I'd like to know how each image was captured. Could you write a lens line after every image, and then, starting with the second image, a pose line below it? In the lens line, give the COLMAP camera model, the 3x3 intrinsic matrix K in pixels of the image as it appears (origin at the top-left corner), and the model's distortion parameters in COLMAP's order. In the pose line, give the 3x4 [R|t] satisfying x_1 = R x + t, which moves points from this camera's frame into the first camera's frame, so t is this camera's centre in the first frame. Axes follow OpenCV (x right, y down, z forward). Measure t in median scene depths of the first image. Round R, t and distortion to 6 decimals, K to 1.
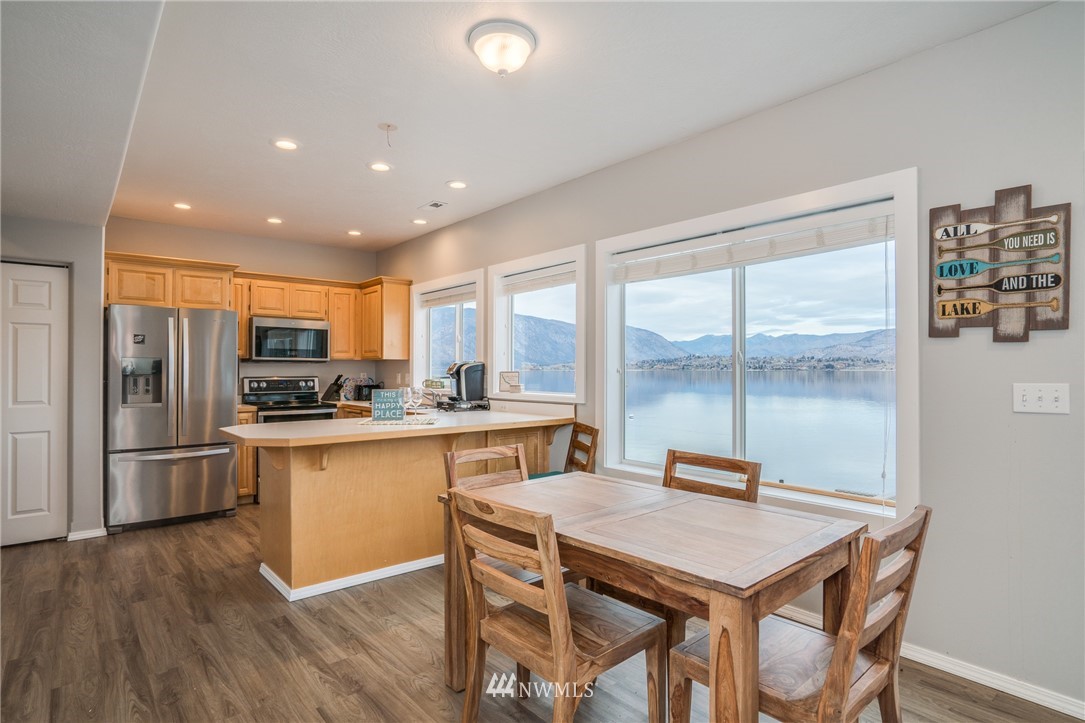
lens RADIAL K [[558.2, 0, 534.4], [0, 558.2, 363.6], [0, 0, 1]] dist [-0.024837, 0.008377]
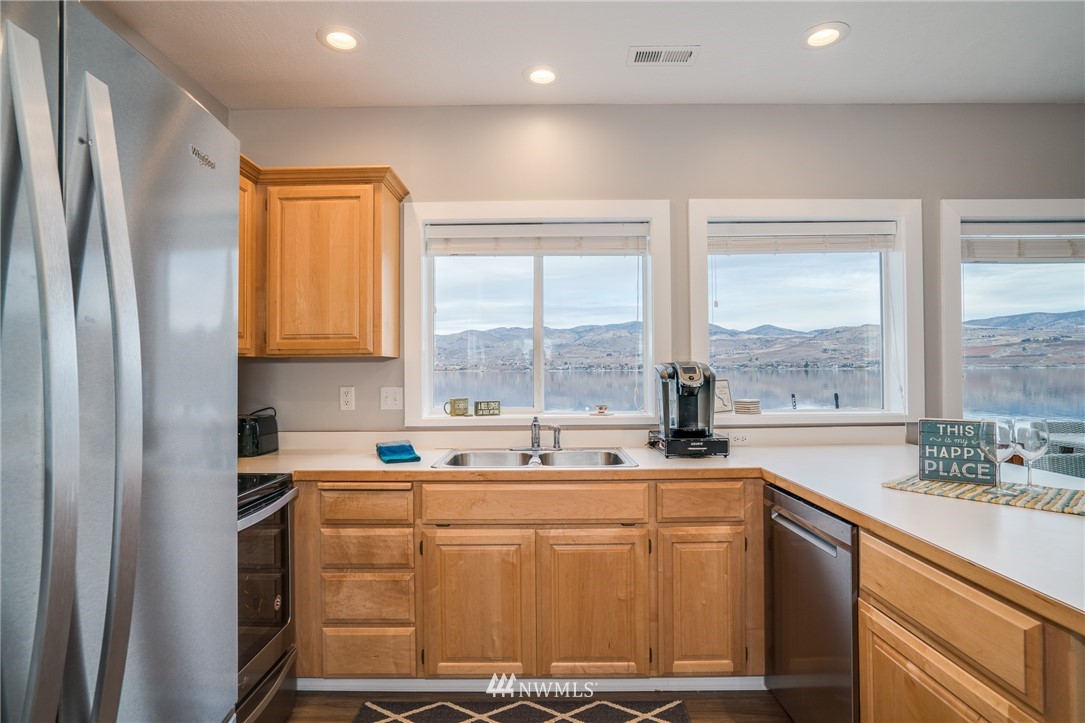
lens RADIAL K [[558.2, 0, 535.9], [0, 558.2, 366.9], [0, 0, 1]] dist [-0.024837, 0.008377]
pose [[0.646410, -0.001455, 0.762989, -0.677282], [0.001233, 0.999999, 0.000862, -0.000231], [-0.762989, 0.000384, 0.646411, 0.806884]]
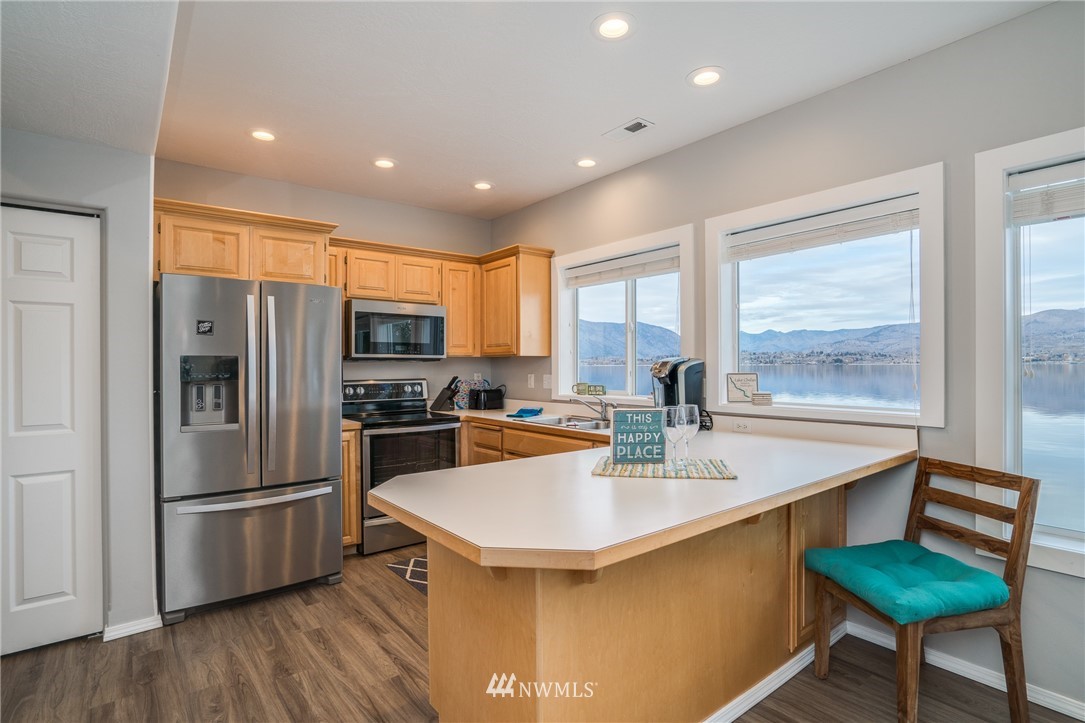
lens RADIAL K [[528.7, 0, 534.3], [0, 528.7, 362.5], [0, 0, 1]] dist [-0.029610, 0.006619]
pose [[0.999350, -0.005334, -0.035642, -0.289934], [0.005524, 0.999971, 0.005232, -0.003540], [0.035613, -0.005425, 0.999351, 0.375038]]
